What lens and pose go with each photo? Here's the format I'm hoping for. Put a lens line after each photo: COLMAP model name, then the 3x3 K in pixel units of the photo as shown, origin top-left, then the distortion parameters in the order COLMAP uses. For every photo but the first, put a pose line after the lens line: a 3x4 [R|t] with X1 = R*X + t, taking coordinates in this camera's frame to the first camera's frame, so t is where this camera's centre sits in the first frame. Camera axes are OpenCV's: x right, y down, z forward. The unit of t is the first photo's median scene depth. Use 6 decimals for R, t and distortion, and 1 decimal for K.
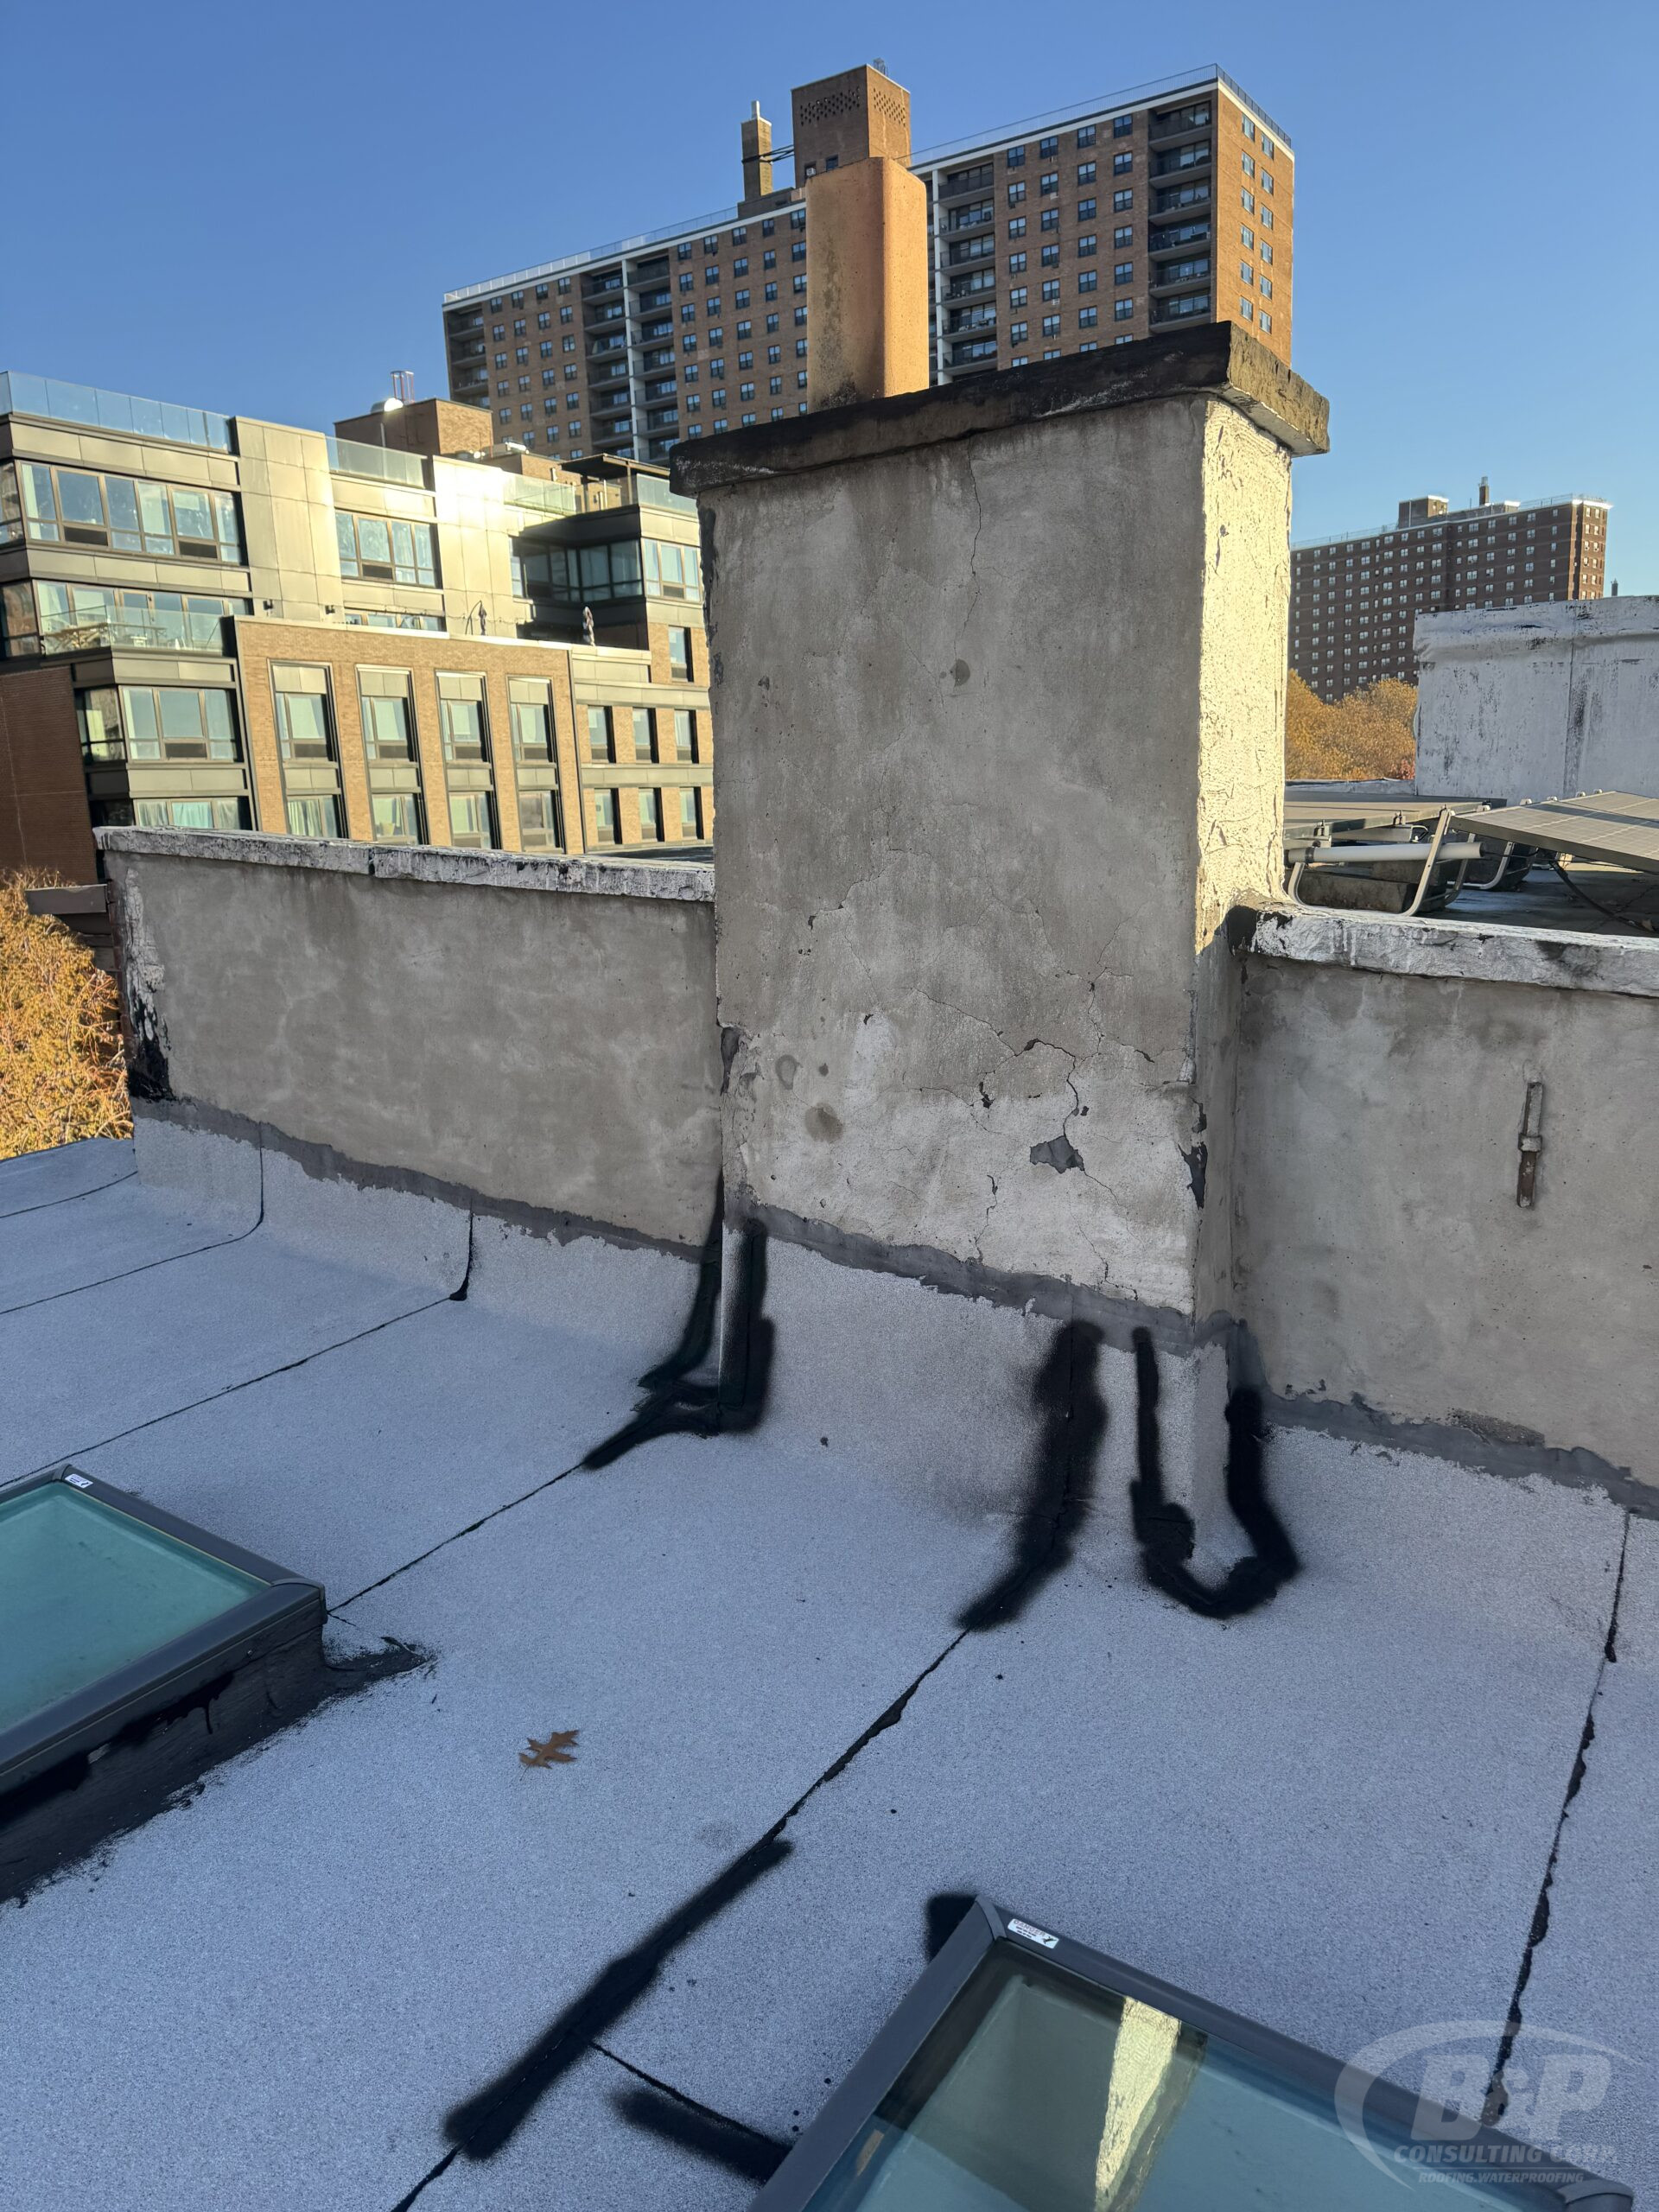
lens RADIAL K [[1544.2, 0, 835.5], [0, 1544.2, 1111.2], [0, 0, 1]] dist [0.021035, -0.022890]
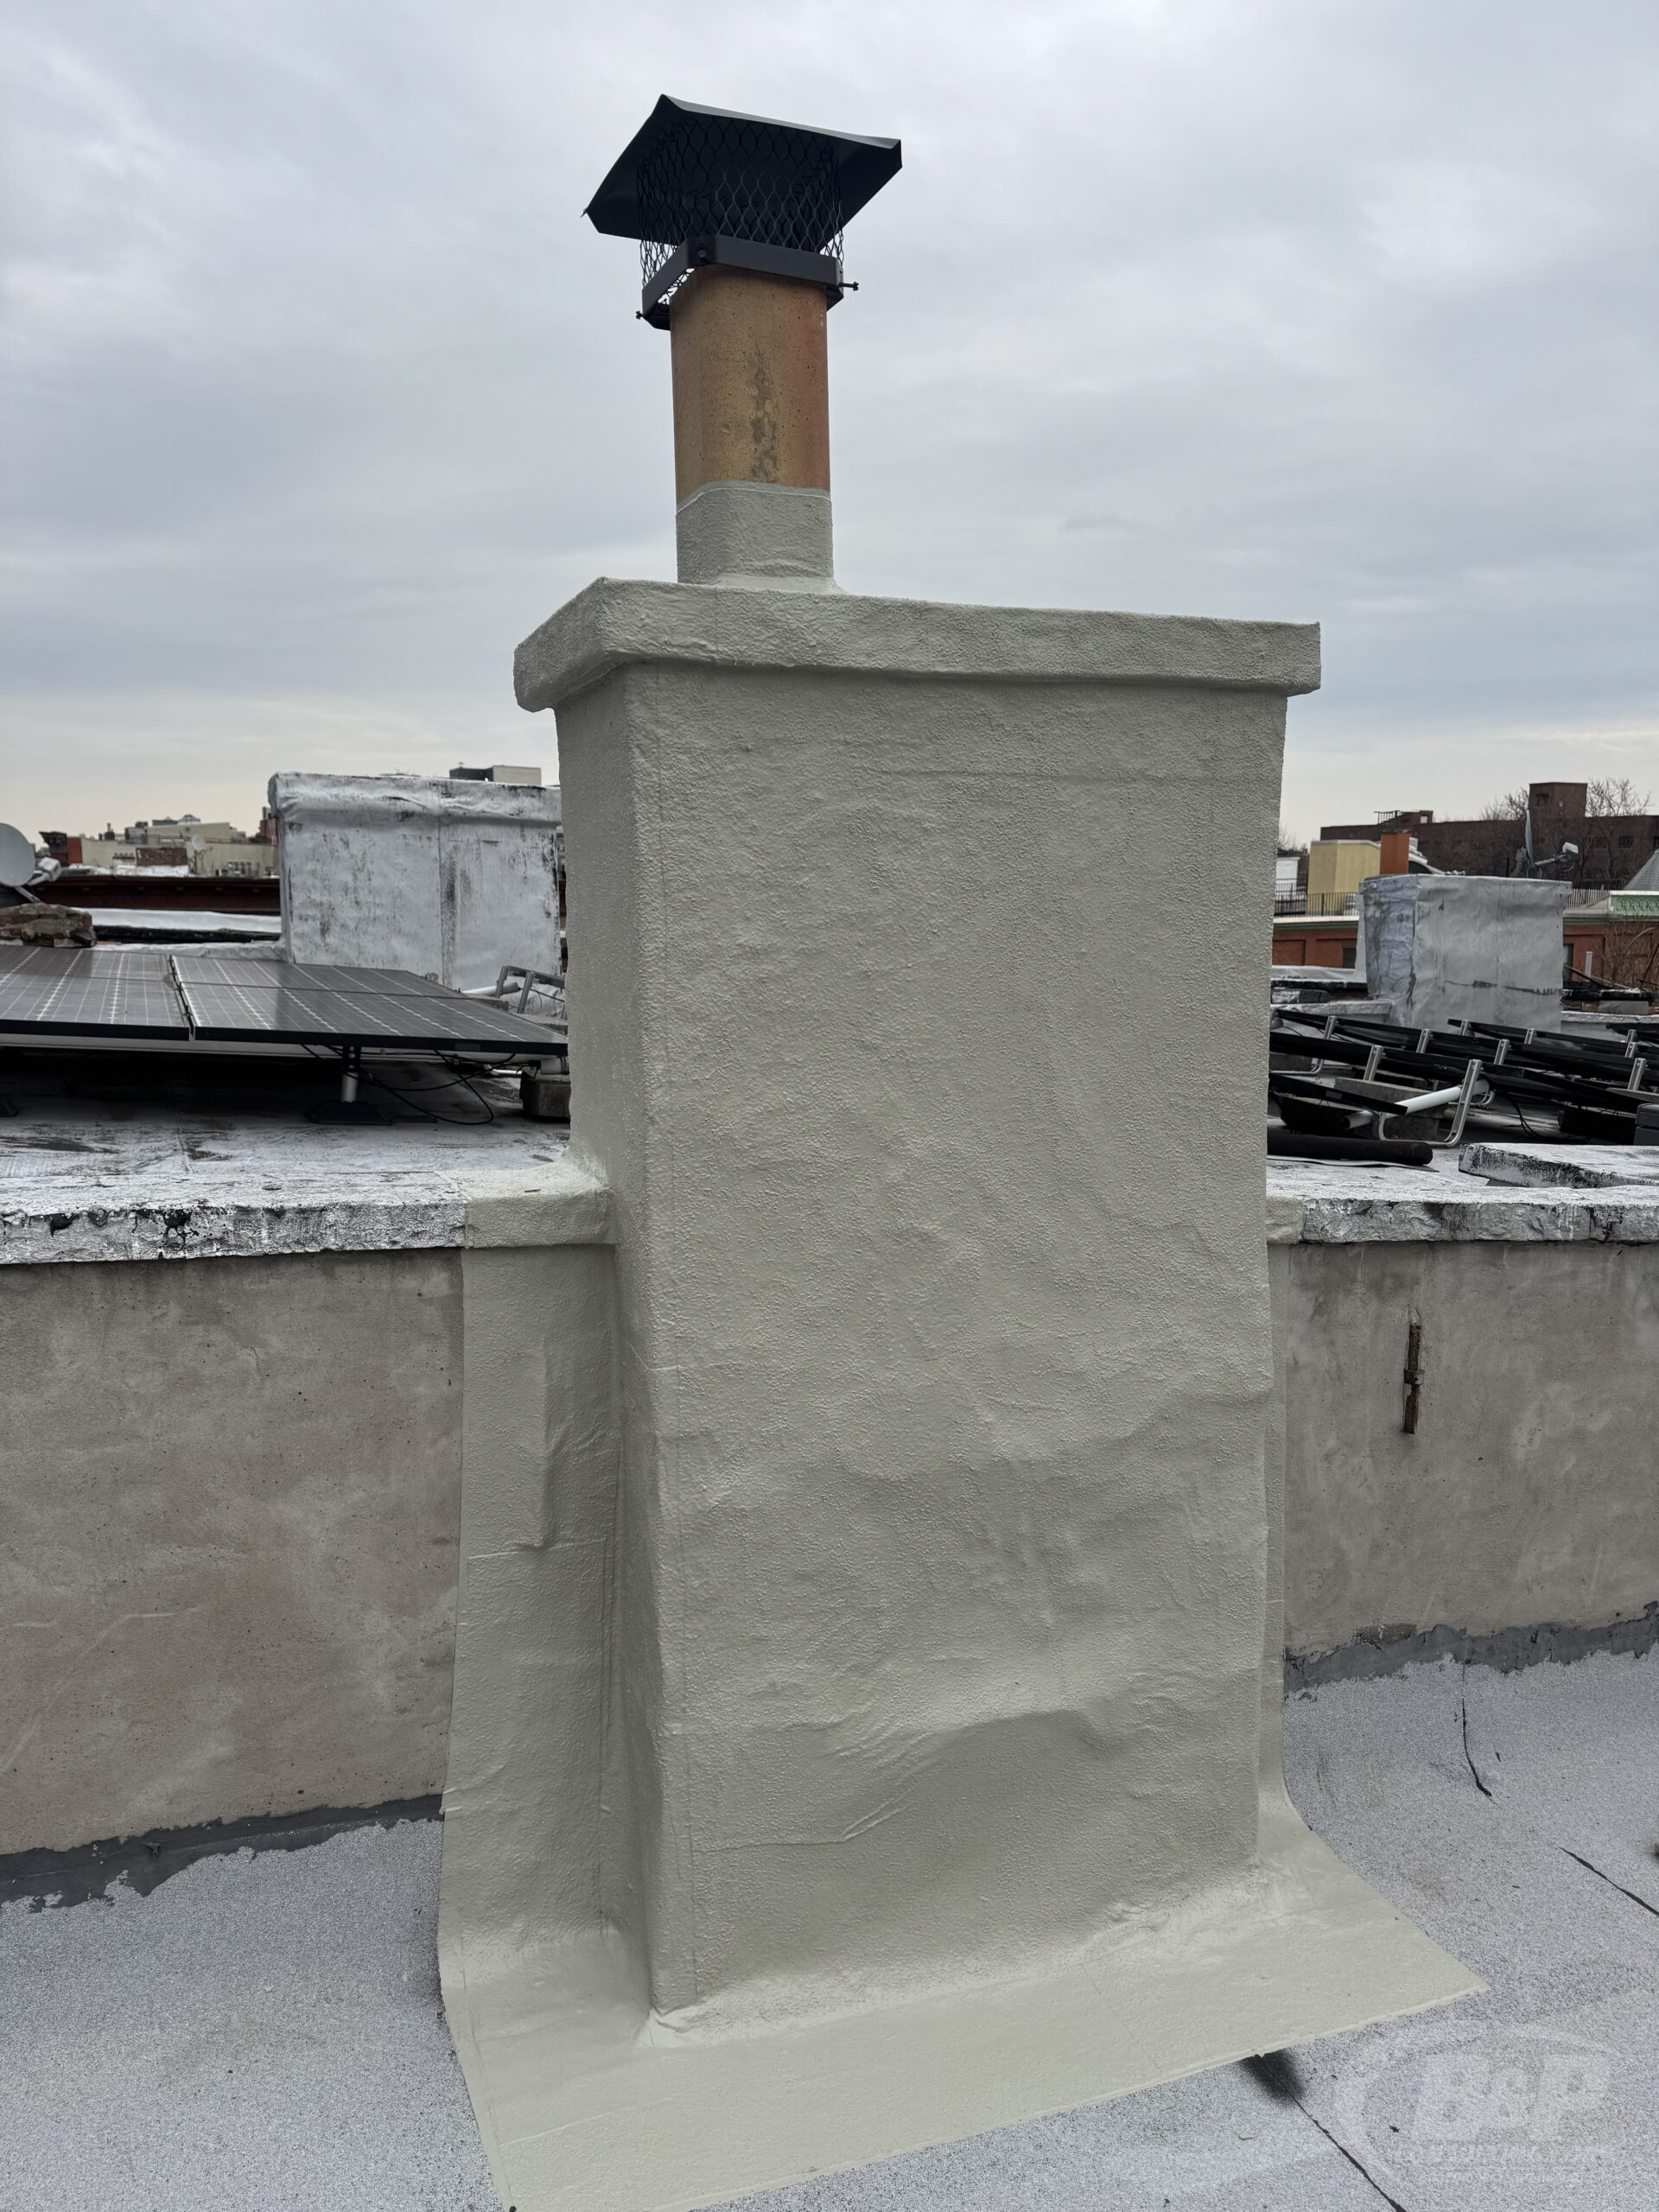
lens RADIAL K [[1544.2, 0, 835.7], [0, 1544.2, 1094.3], [0, 0, 1]] dist [0.021035, -0.022890]
pose [[0.547337, -0.069570, 0.834016, -0.512759], [0.134707, 0.990869, -0.005749, -0.167699], [-0.826000, 0.115494, 0.551711, 0.496775]]
